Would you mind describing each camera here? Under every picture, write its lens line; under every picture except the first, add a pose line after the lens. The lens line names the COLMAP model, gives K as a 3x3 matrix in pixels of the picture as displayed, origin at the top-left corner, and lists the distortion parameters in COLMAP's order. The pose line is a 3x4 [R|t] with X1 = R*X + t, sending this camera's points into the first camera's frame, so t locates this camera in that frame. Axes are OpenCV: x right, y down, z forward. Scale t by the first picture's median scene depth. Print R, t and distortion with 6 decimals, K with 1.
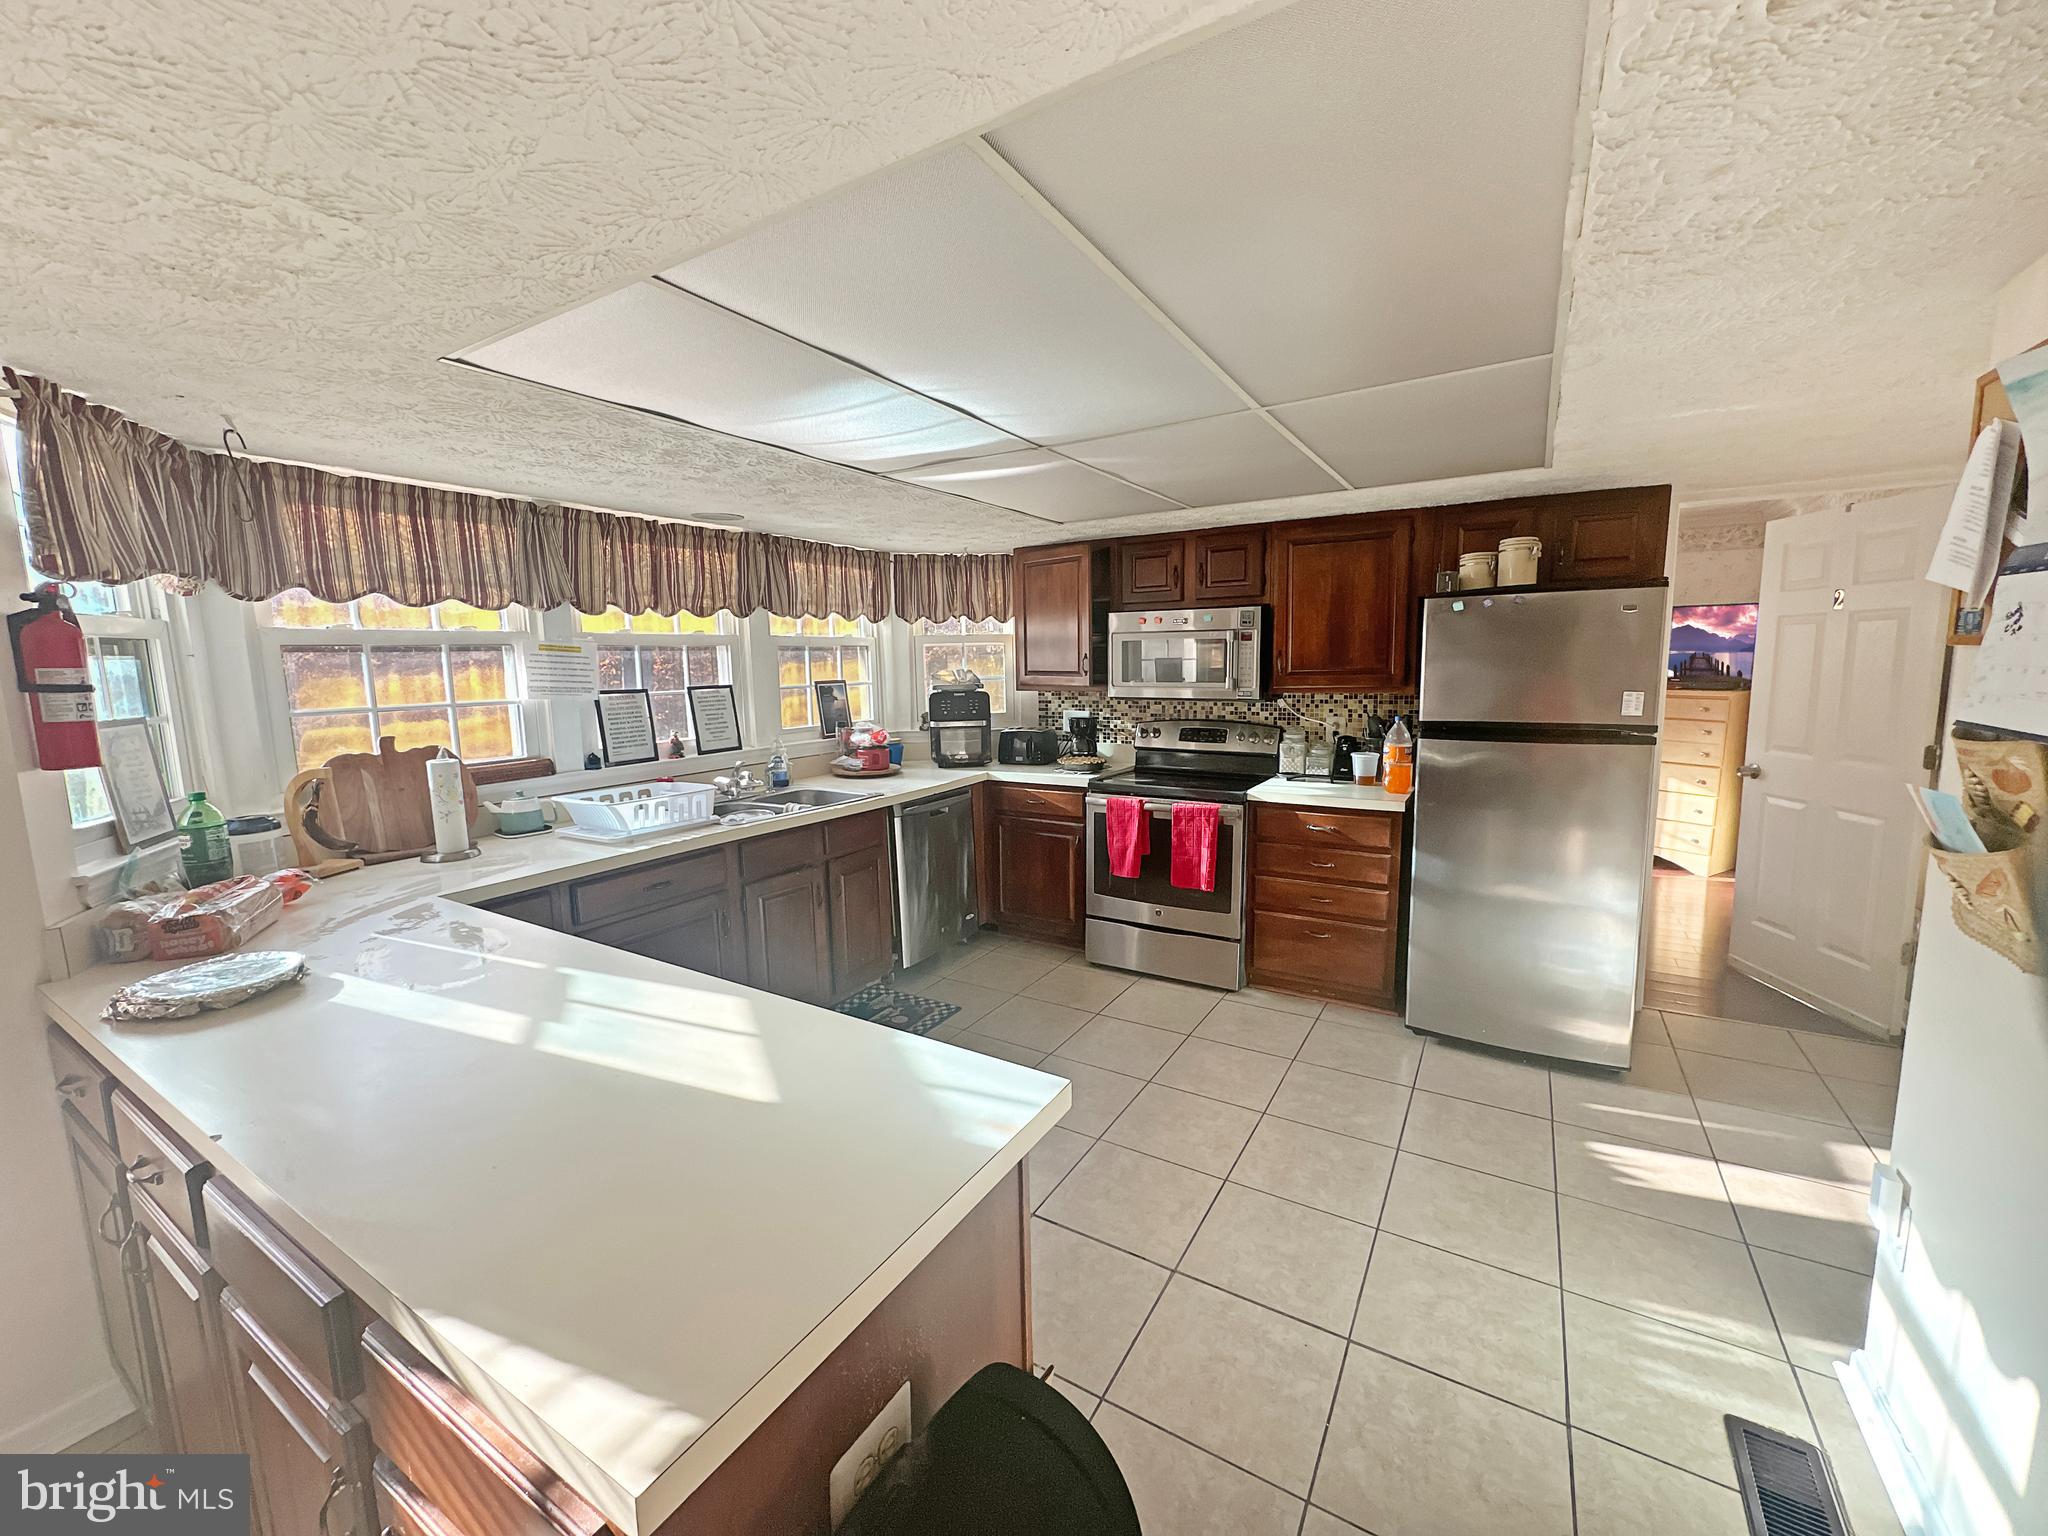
lens RADIAL K [[808.6, 0, 1024.0], [0, 808.6, 768.0], [0, 0, 1]] dist [-0.001845, -0.000154]
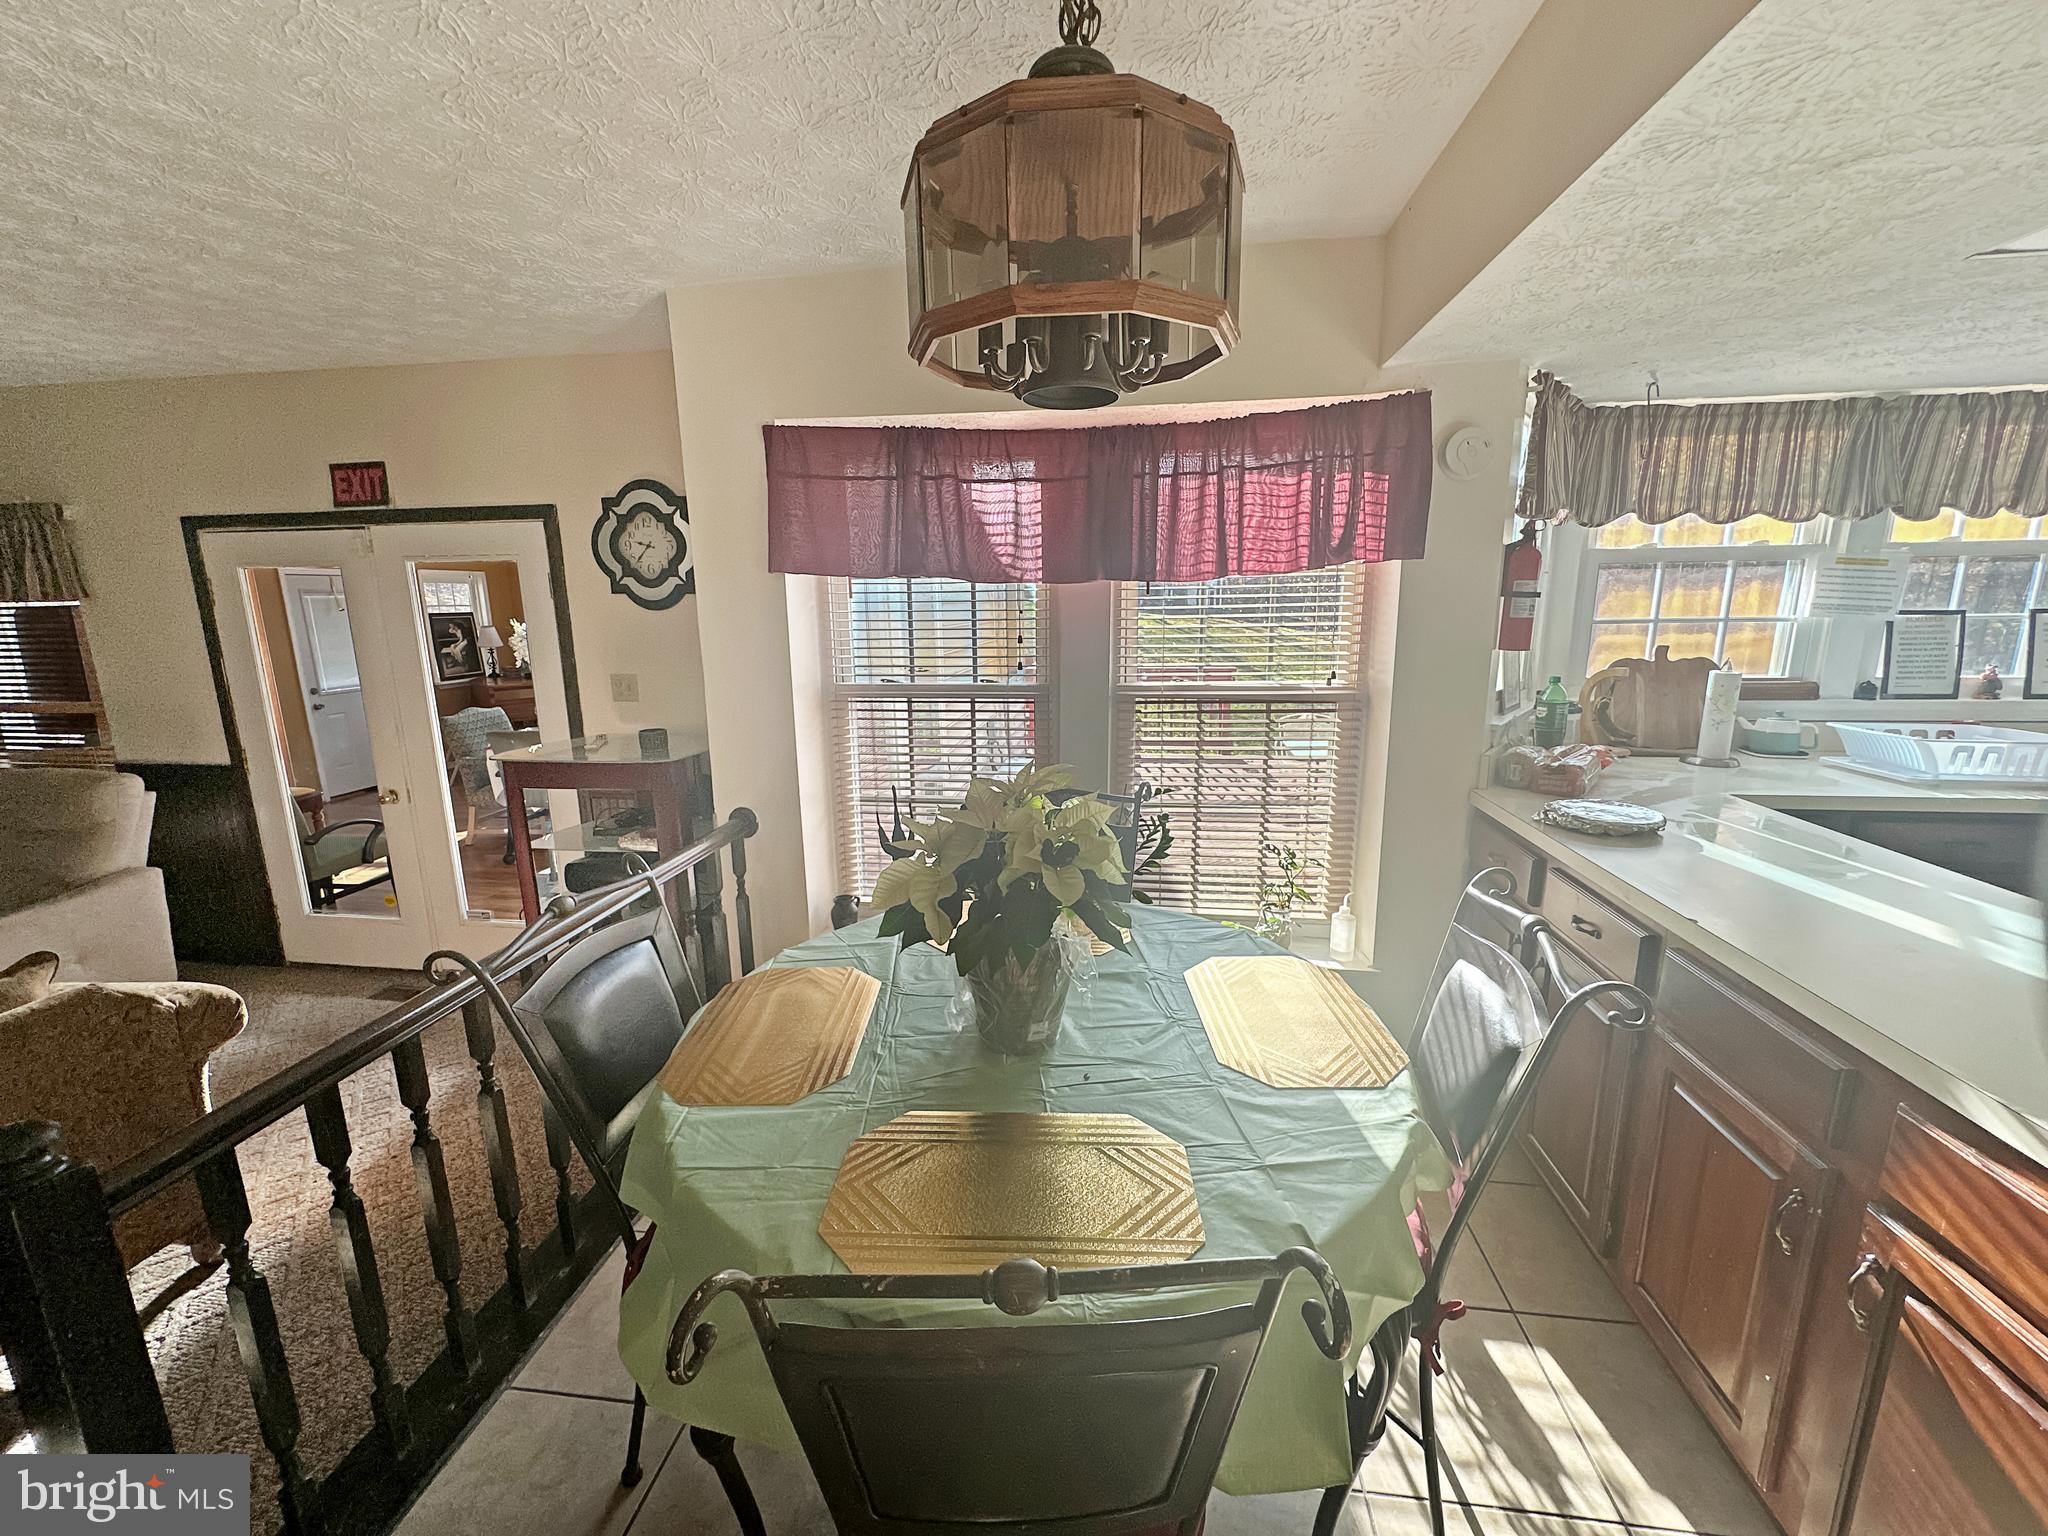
lens RADIAL K [[808.6, 0, 1024.0], [0, 808.6, 768.0], [0, 0, 1]] dist [-0.001845, -0.000154]
pose [[0.399112, 0.202441, -0.894275, -0.105760], [-0.115975, 0.978634, 0.169779, 0.037339], [0.909538, 0.035953, 0.414063, -0.241322]]
